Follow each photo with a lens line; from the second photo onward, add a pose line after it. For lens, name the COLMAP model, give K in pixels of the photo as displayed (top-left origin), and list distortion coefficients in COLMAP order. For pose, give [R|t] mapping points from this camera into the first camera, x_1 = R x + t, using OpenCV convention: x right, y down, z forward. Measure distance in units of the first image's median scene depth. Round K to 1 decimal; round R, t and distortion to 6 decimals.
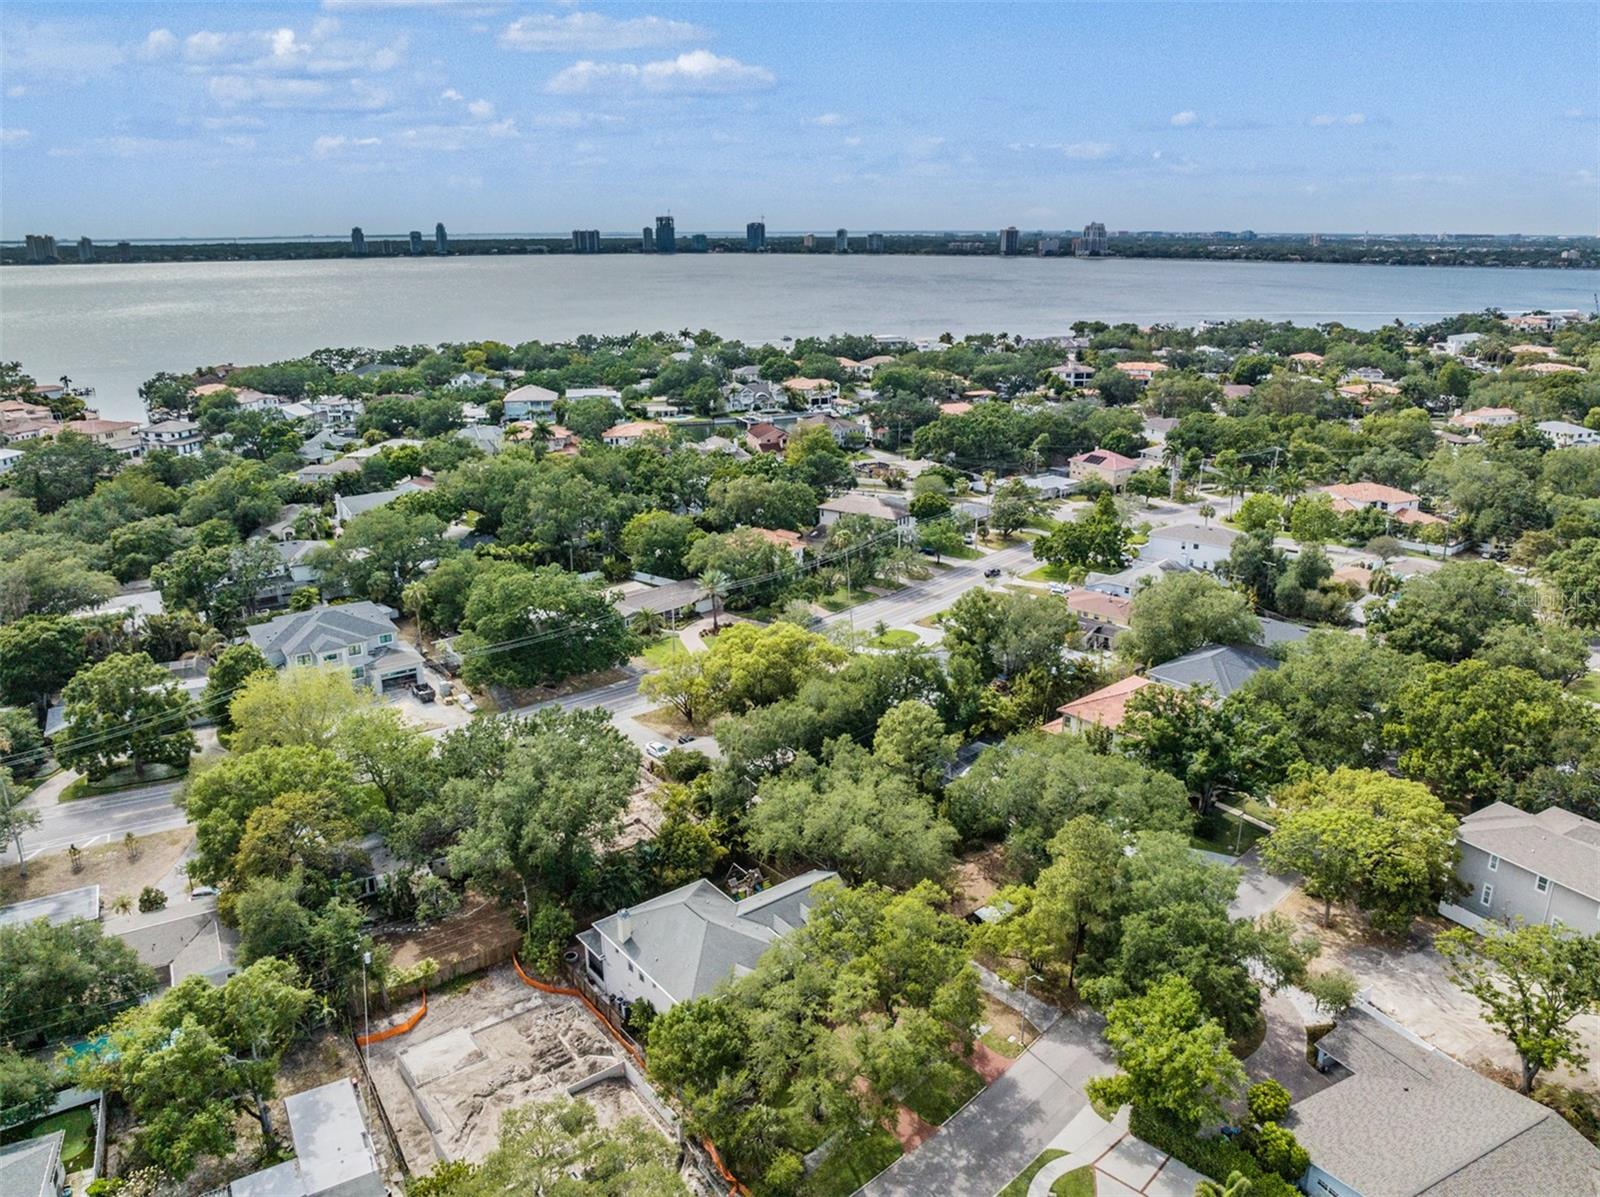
lens RADIAL K [[1153.1, 0, 801.9], [0, 1153.1, 597.9], [0, 0, 1]] dist [-0.040203, 0.005793]
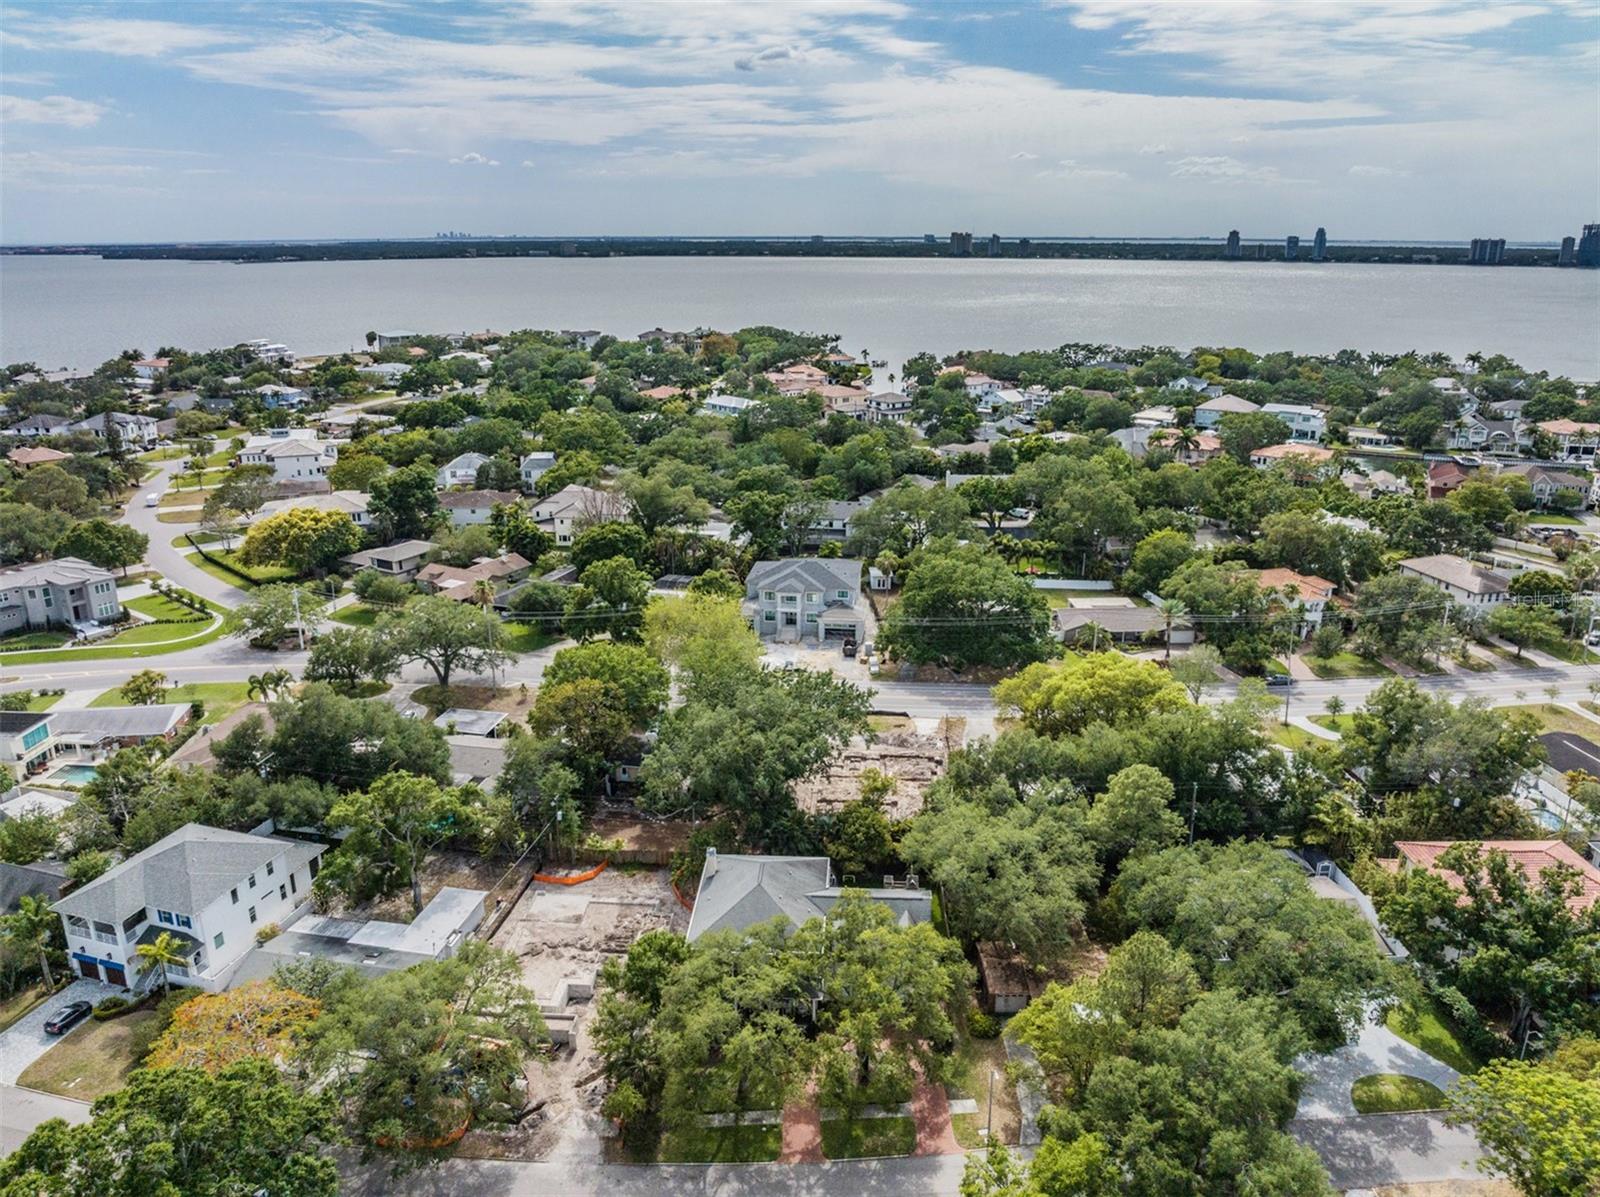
lens RADIAL K [[1145.4, 0, 802.1], [0, 1145.4, 598.7], [0, 0, 1]] dist [-0.037855, 0.003107]
pose [[0.749670, 0.204010, -0.629583, 0.348723], [-0.204156, 0.976196, 0.073230, -0.038075], [0.629535, 0.073635, 0.773475, 0.119135]]
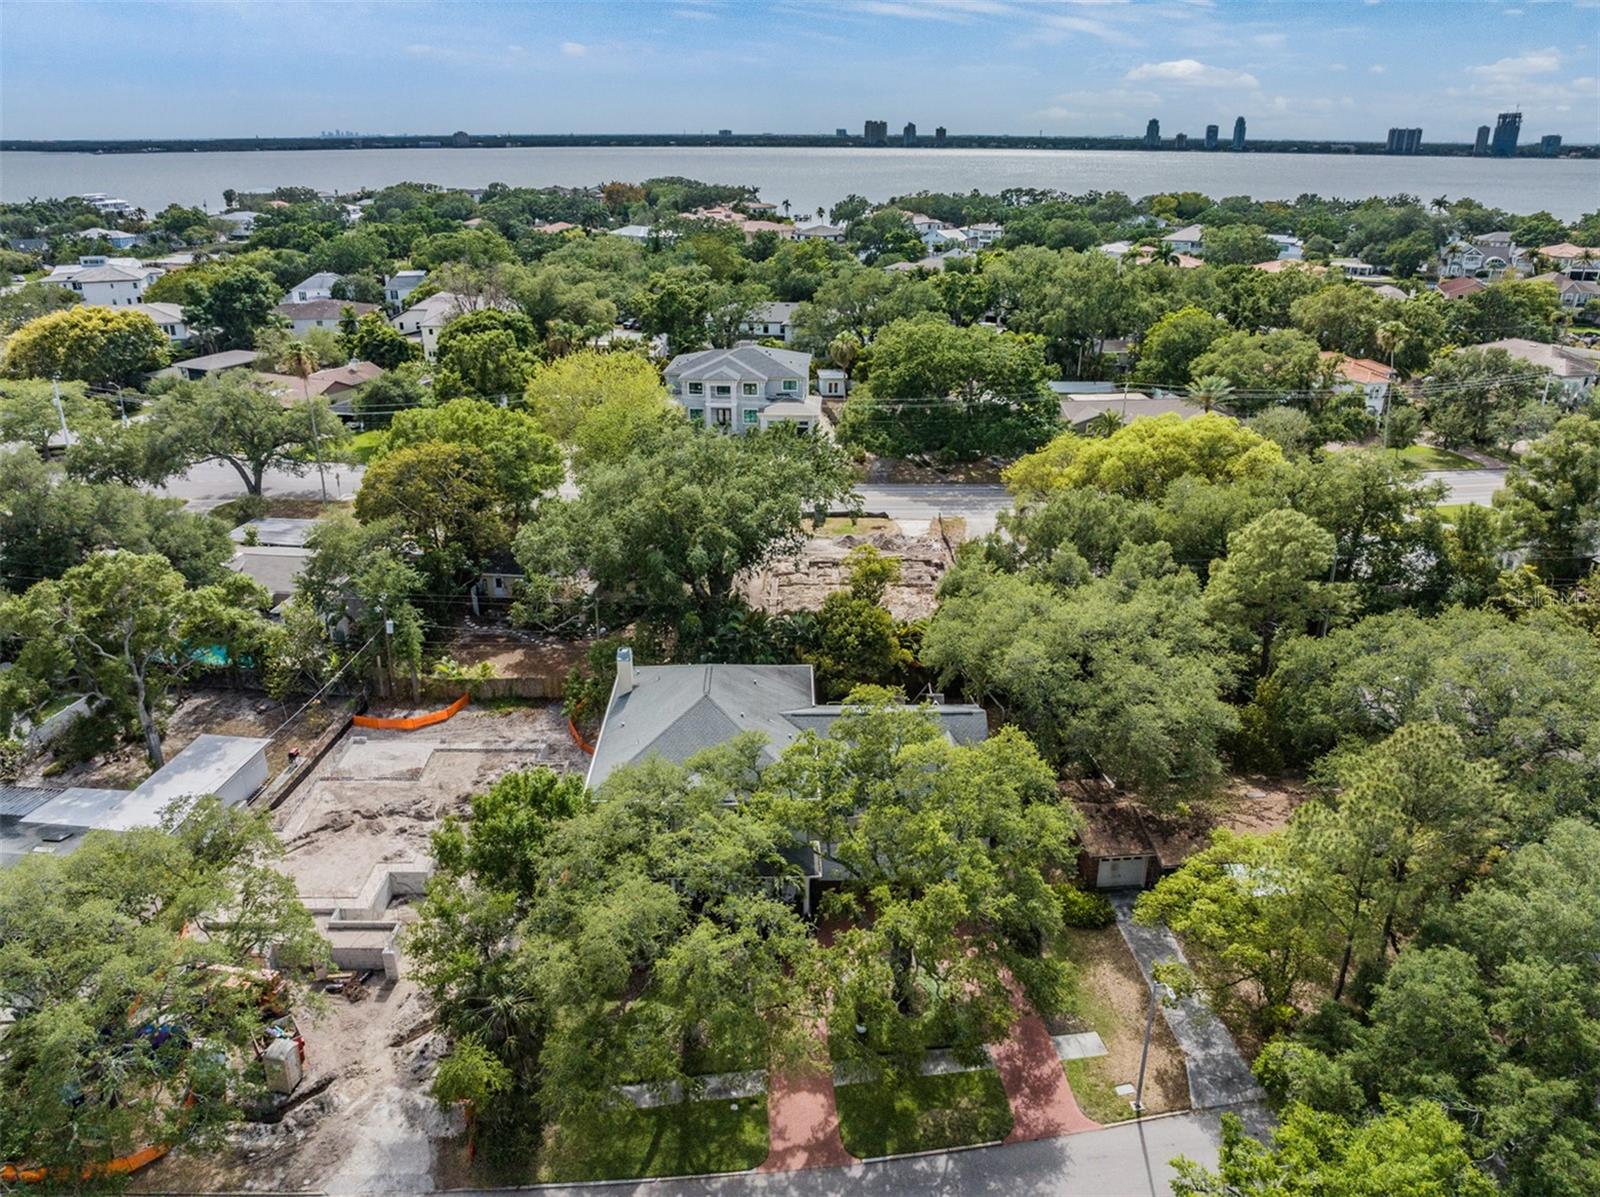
lens RADIAL K [[1153.1, 0, 801.9], [0, 1153.1, 597.9], [0, 0, 1]] dist [-0.040203, 0.005793]
pose [[0.797411, 0.229841, -0.557950, 0.189998], [-0.188477, 0.973228, 0.131543, 0.084452], [0.573247, 0.000267, 0.819383, 0.317765]]
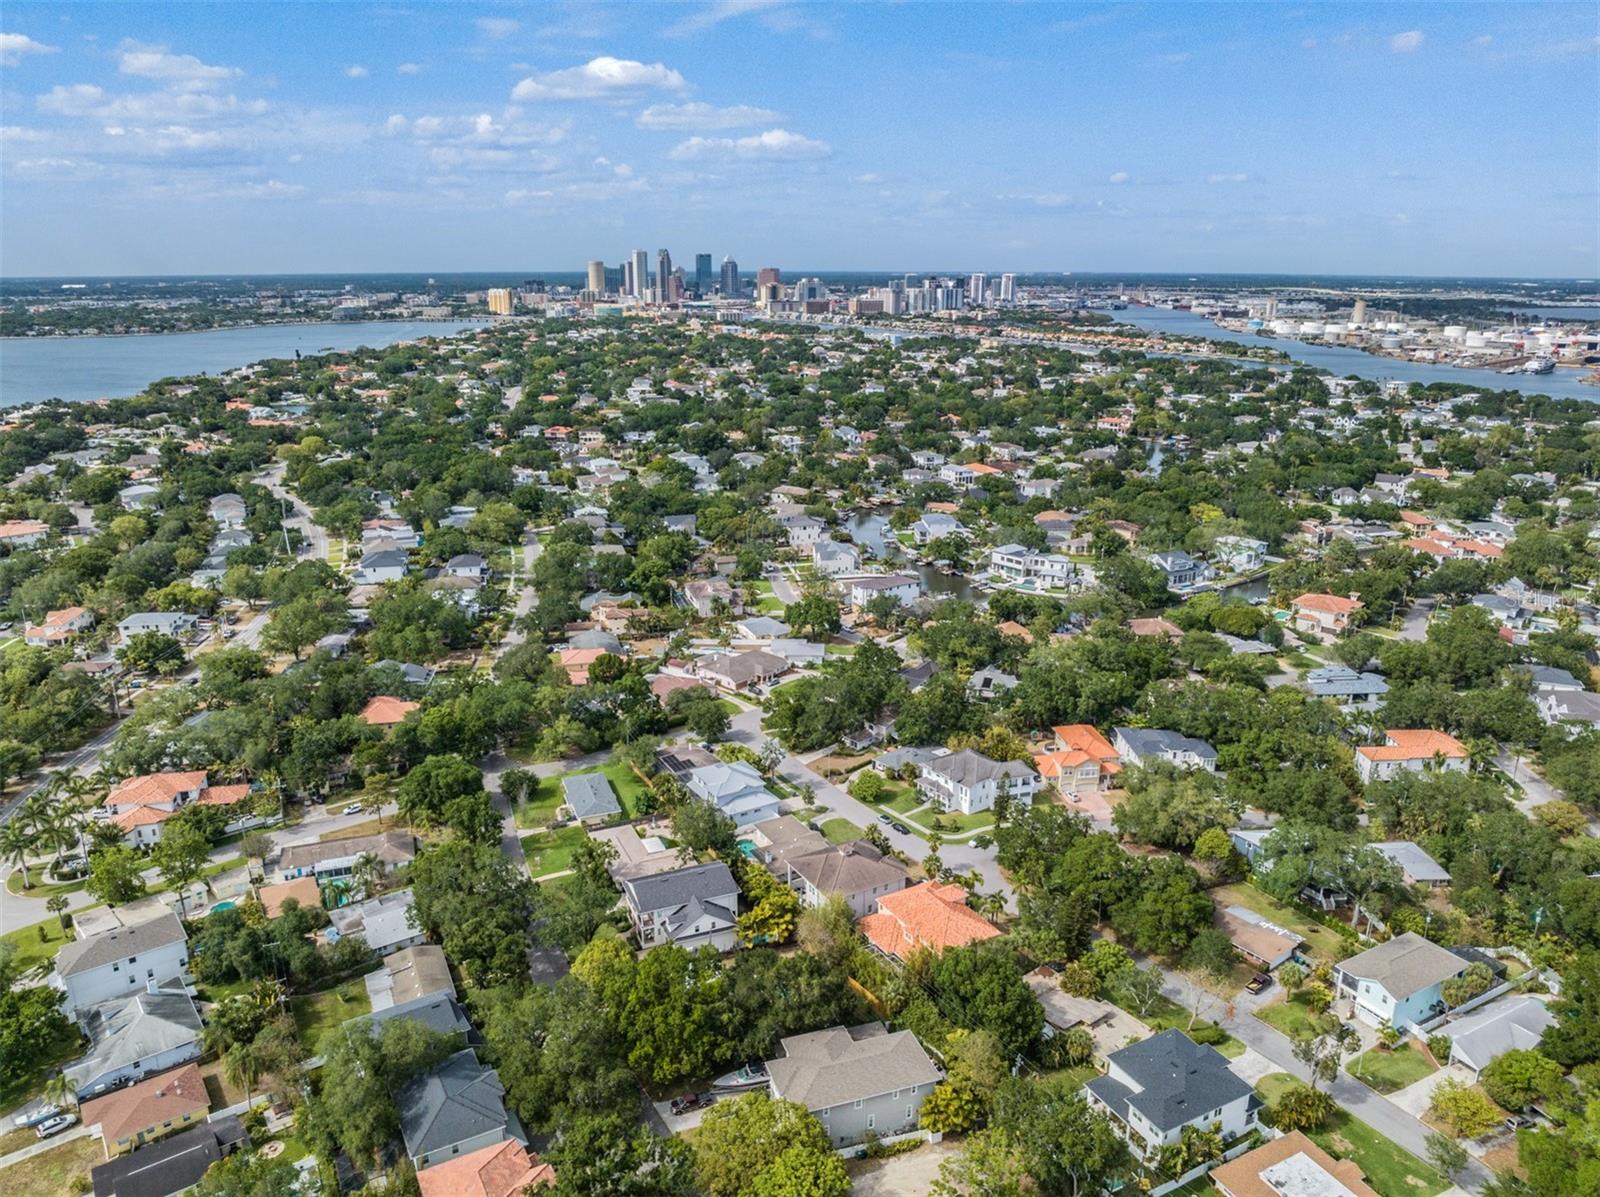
lens RADIAL K [[1117.2, 0, 800.0], [0, 1117.2, 598.5], [0, 0, 1]] dist [-0.002133, -0.046445]
pose [[0.208121, -0.275779, 0.938420, -0.348465], [0.298697, 0.931516, 0.207505, -0.451232], [-0.931378, 0.237117, 0.276243, 0.363915]]
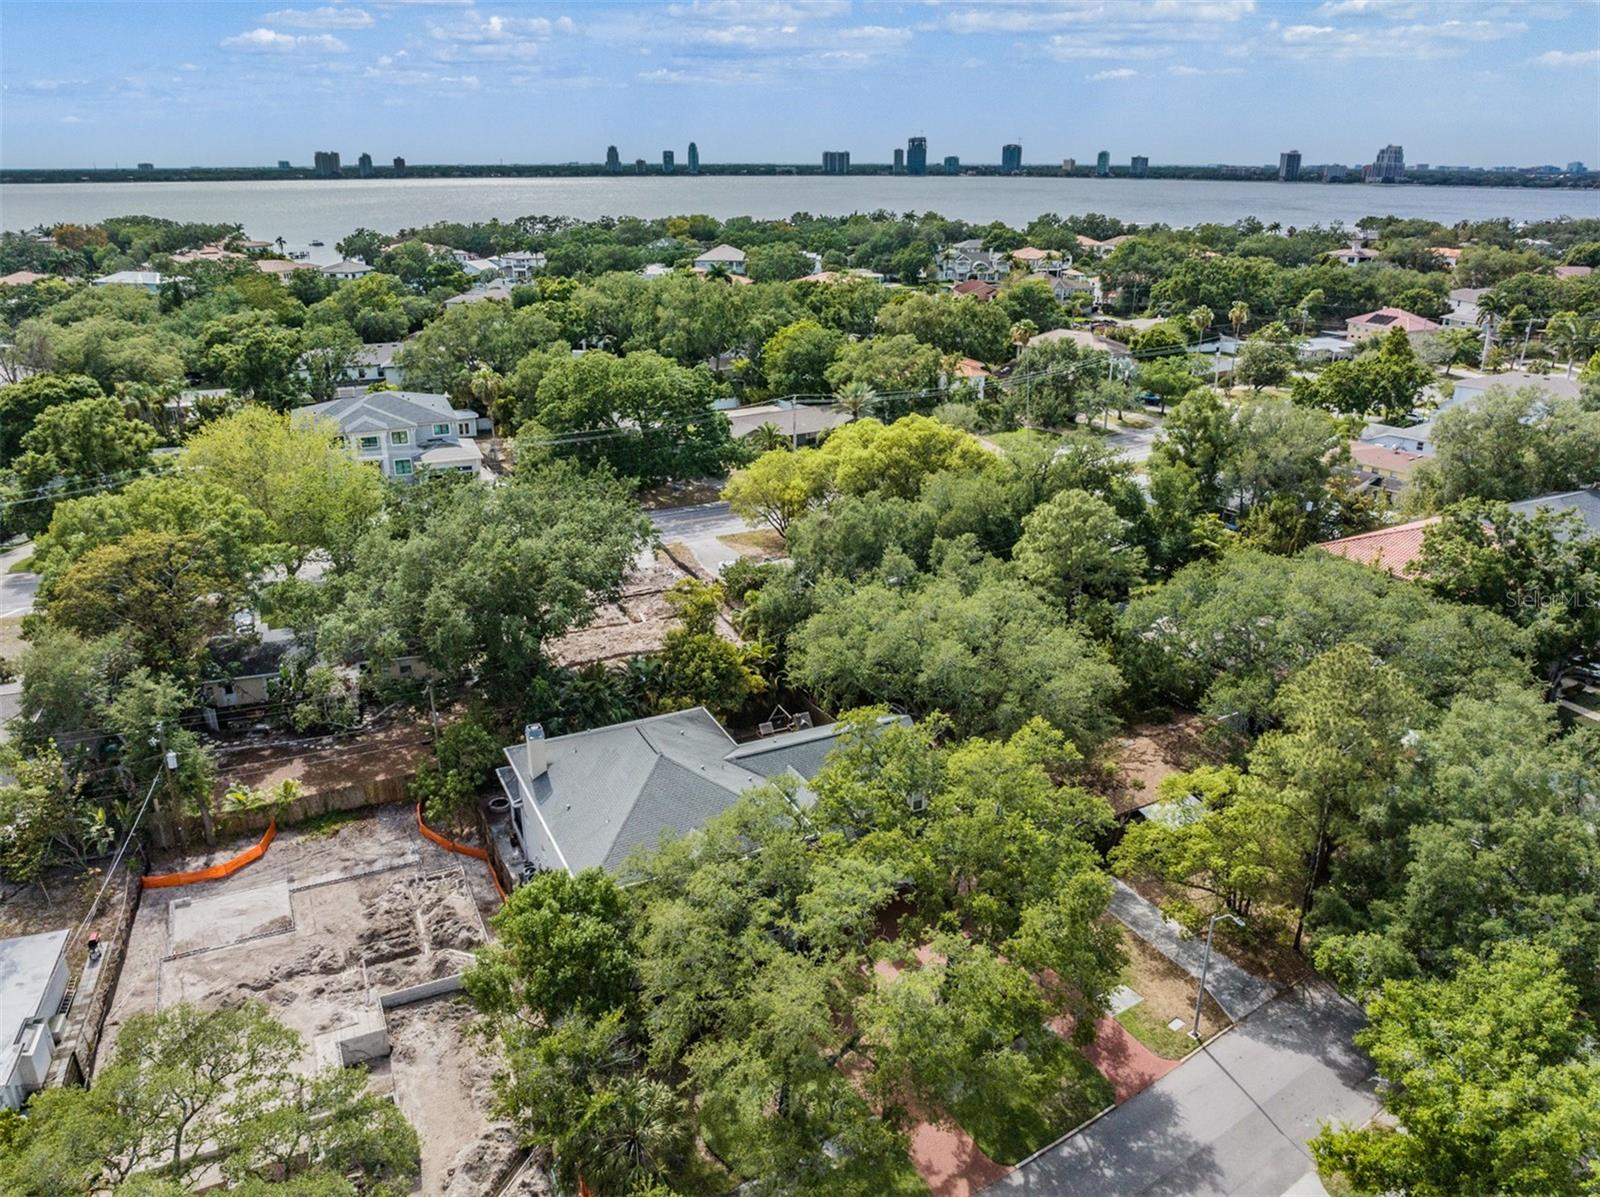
lens RADIAL K [[1159.4, 0, 800.0], [0, 1159.4, 598.5], [0, 0, 1]] dist [-0.051844, 0.021753]
pose [[0.977584, 0.076434, -0.196184, 0.062068], [-0.066381, 0.996146, 0.057326, 0.101157], [0.199809, -0.043018, 0.978890, 0.271259]]
